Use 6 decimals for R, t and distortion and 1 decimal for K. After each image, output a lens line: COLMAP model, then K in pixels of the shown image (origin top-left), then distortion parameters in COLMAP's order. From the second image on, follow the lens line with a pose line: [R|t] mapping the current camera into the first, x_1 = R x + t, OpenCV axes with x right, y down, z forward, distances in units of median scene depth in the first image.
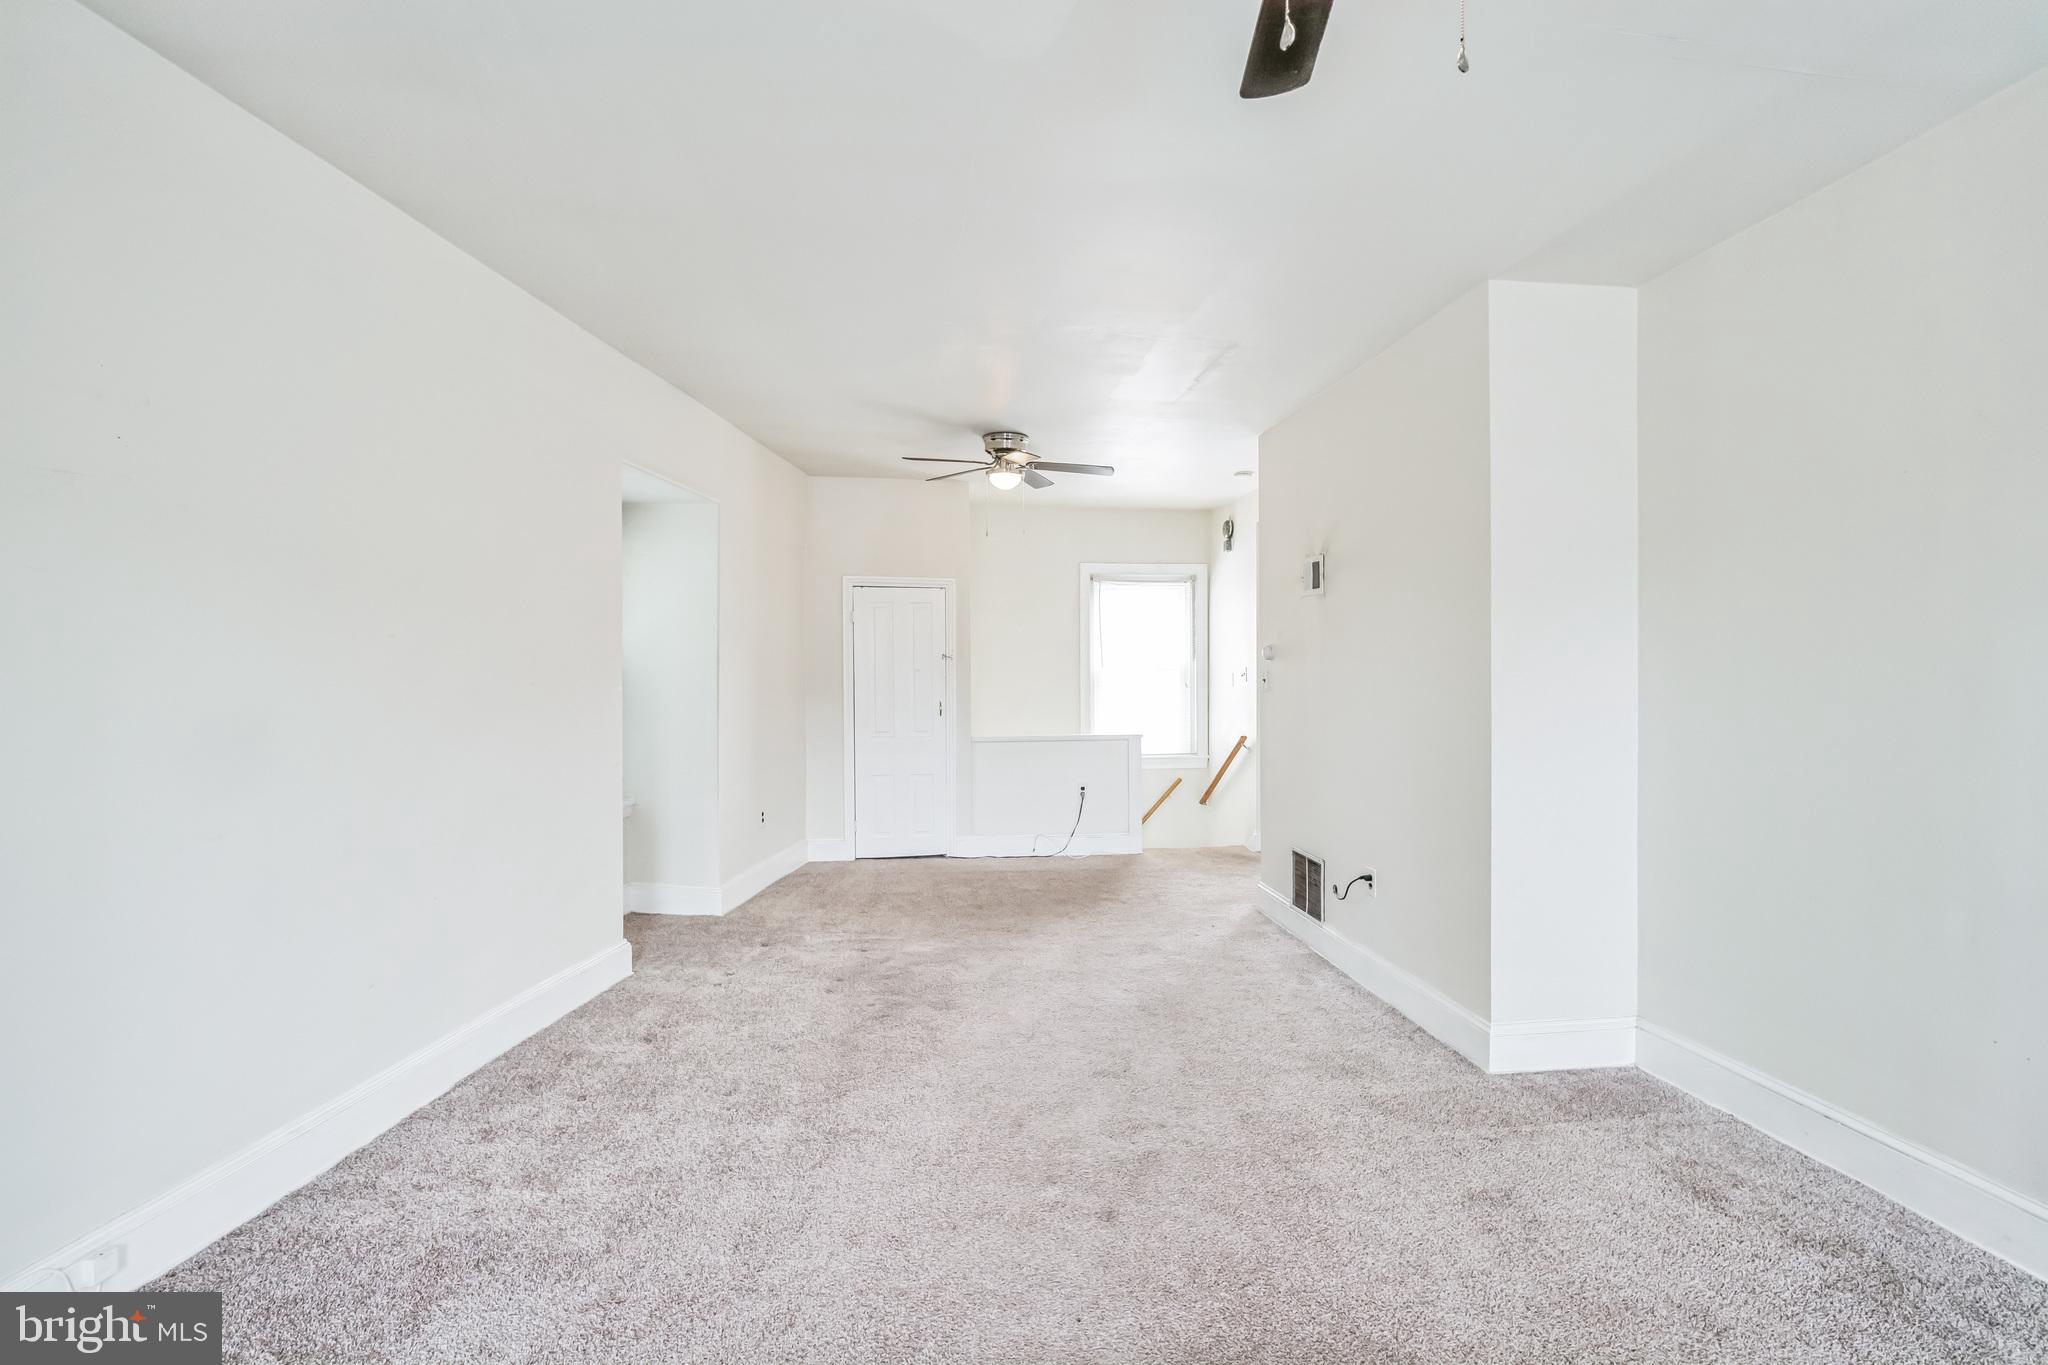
lens RADIAL K [[908.9, 0, 1056.2], [0, 908.9, 676.6], [0, 0, 1]] dist [-0.003564, -0.000561]
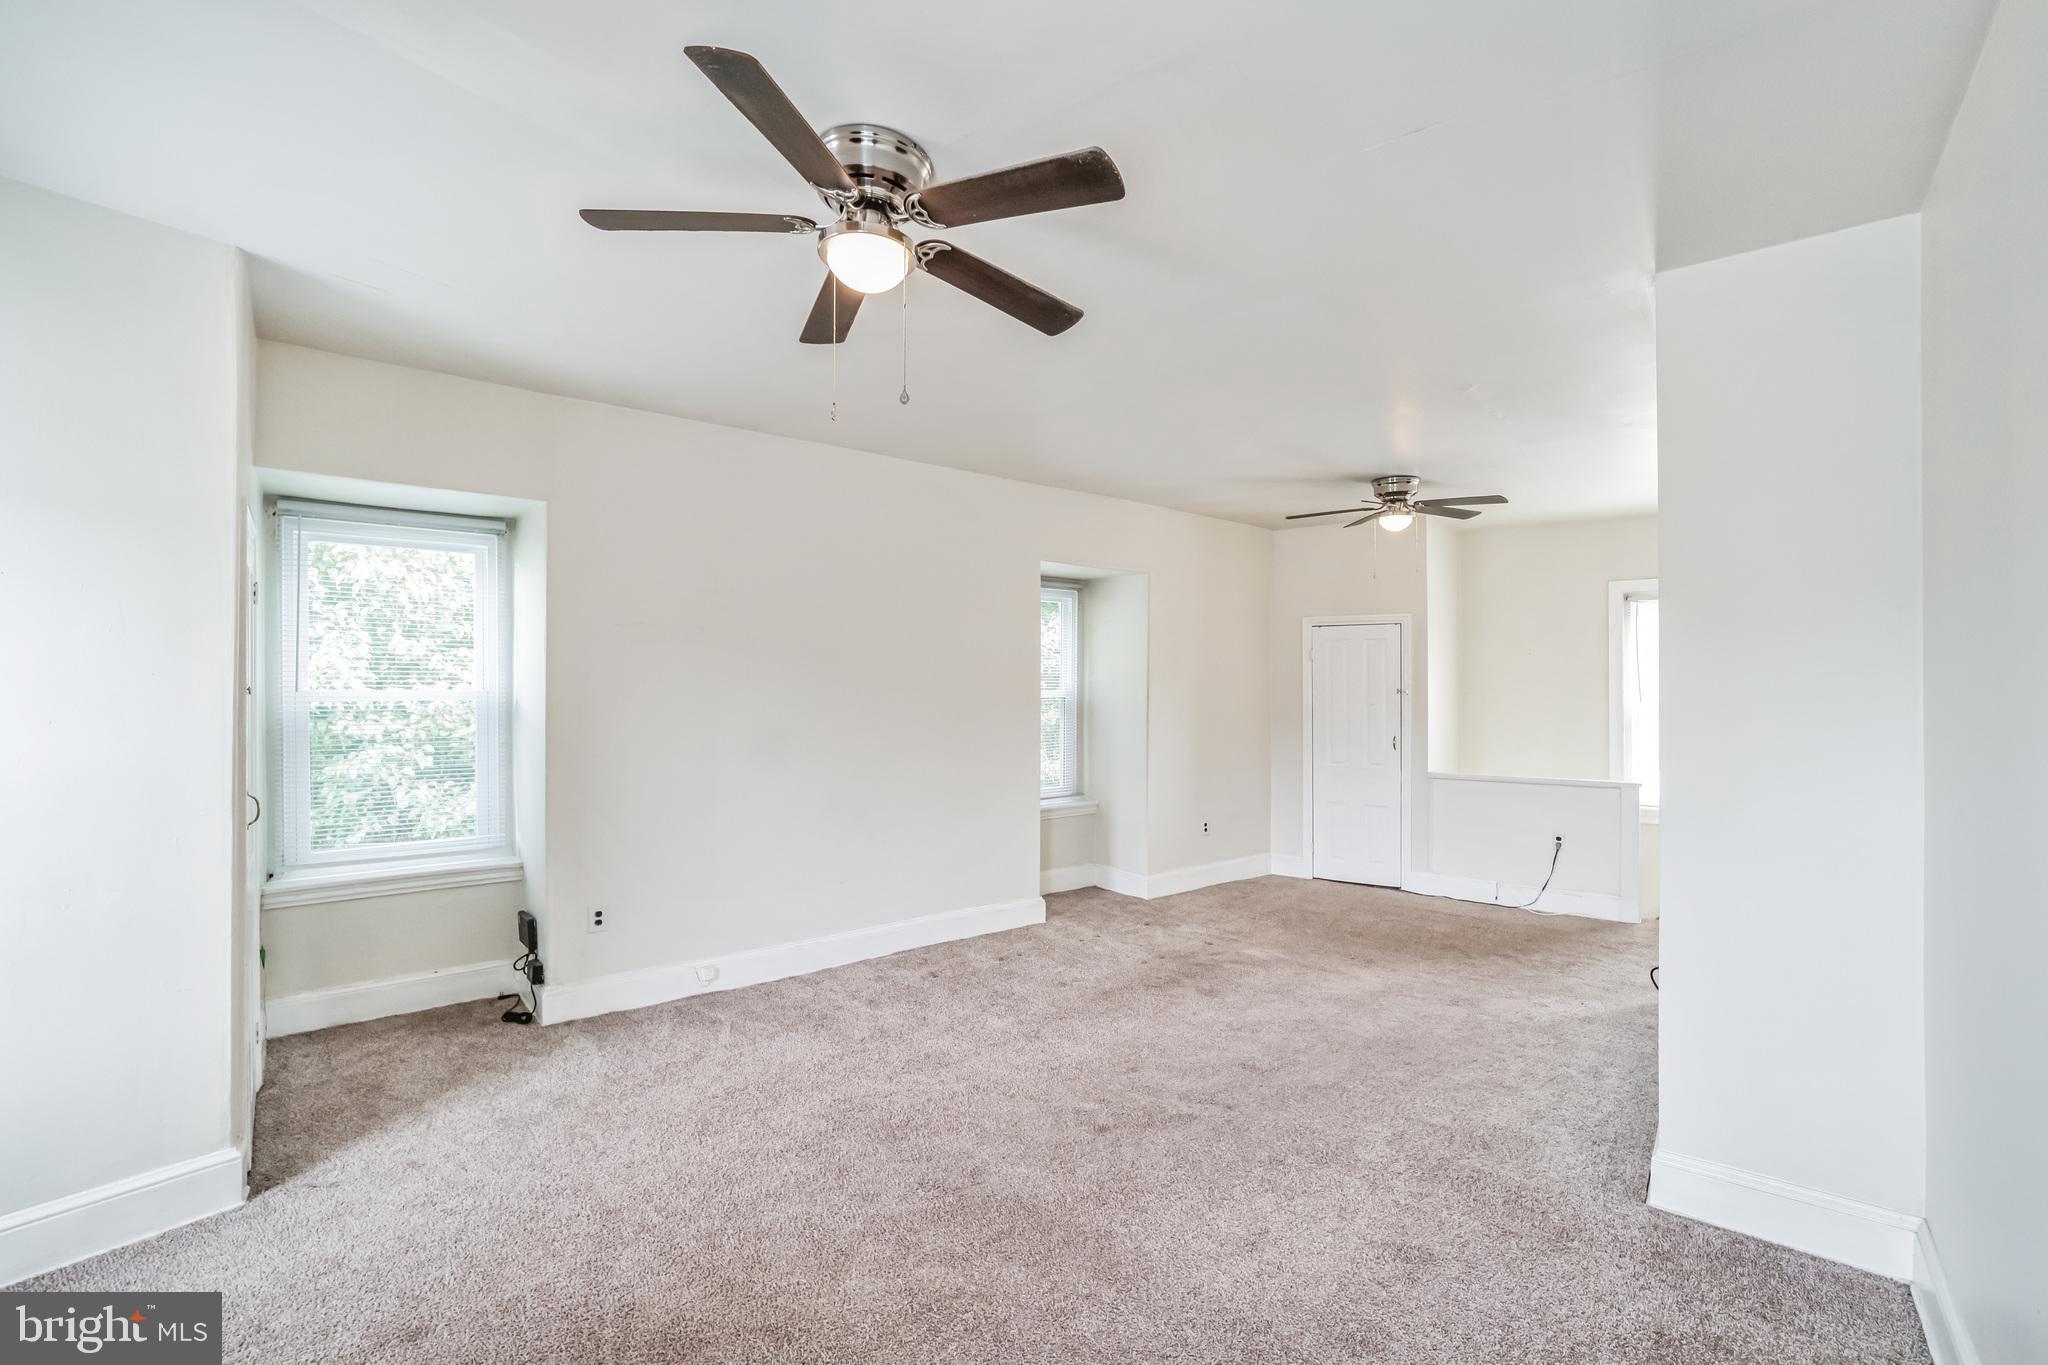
lens RADIAL K [[926.5, 0, 1024.0], [0, 926.5, 682.5], [0, 0, 1]] dist [-0.004117, 0.000776]
pose [[0.691870, -0.000537, -0.722022, 0.507352], [-0.007261, 0.999944, -0.007701, -0.031907], [0.721986, 0.010570, 0.691827, -0.024115]]
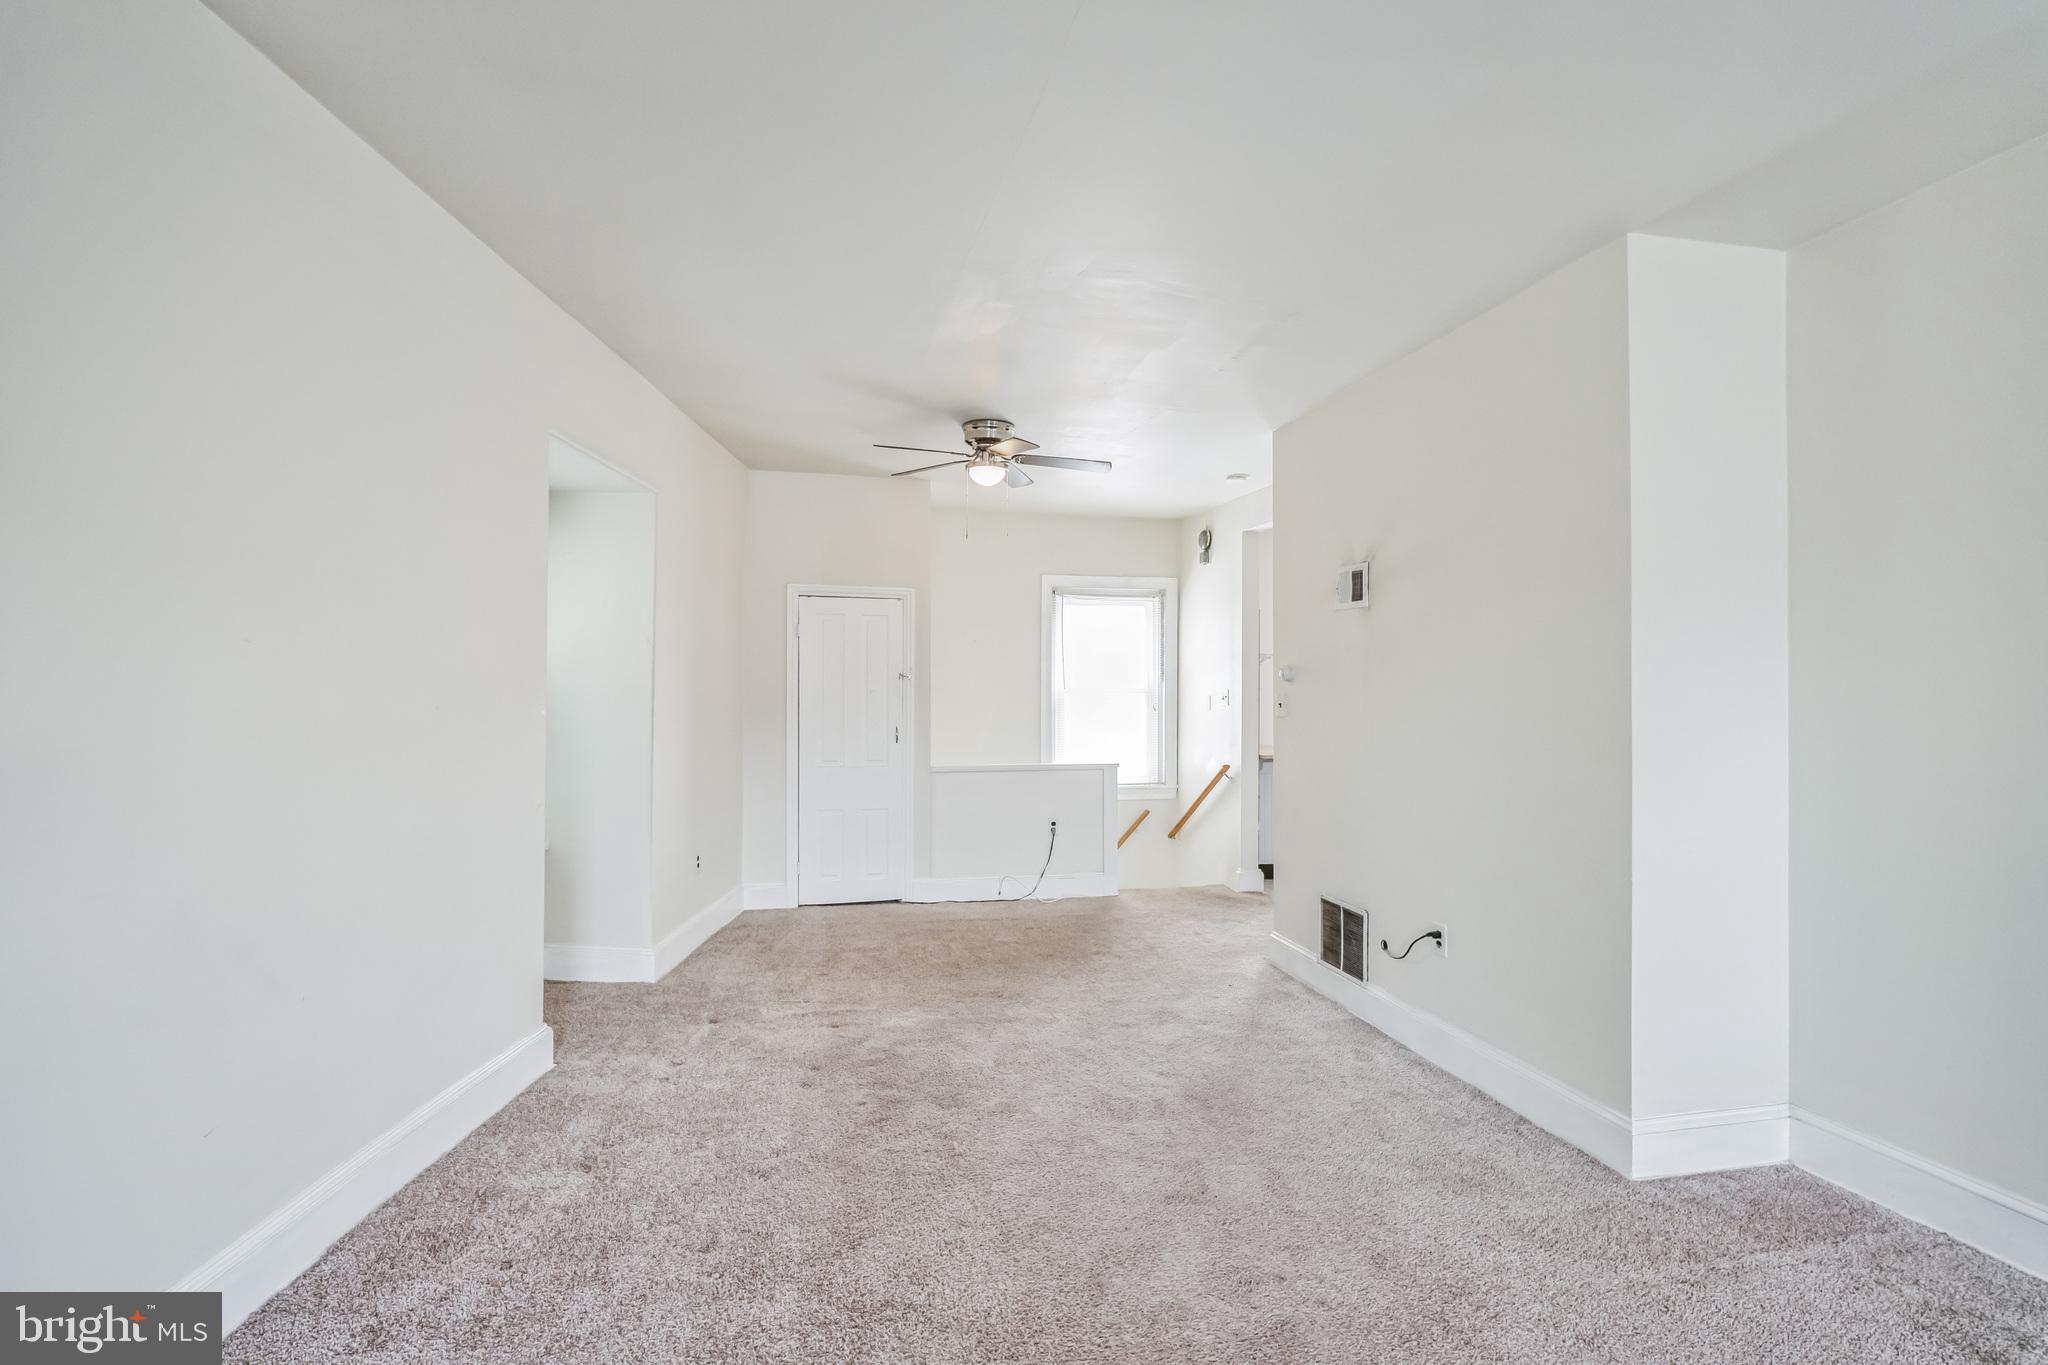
lens RADIAL K [[926.5, 0, 1024.0], [0, 926.5, 682.5], [0, 0, 1]] dist [-0.004117, 0.000776]
pose [[0.997554, 0.005939, 0.069648, -0.101096], [-0.004750, 0.999840, -0.017219, -0.000799], [-0.069739, 0.016846, 0.997423, 0.135014]]
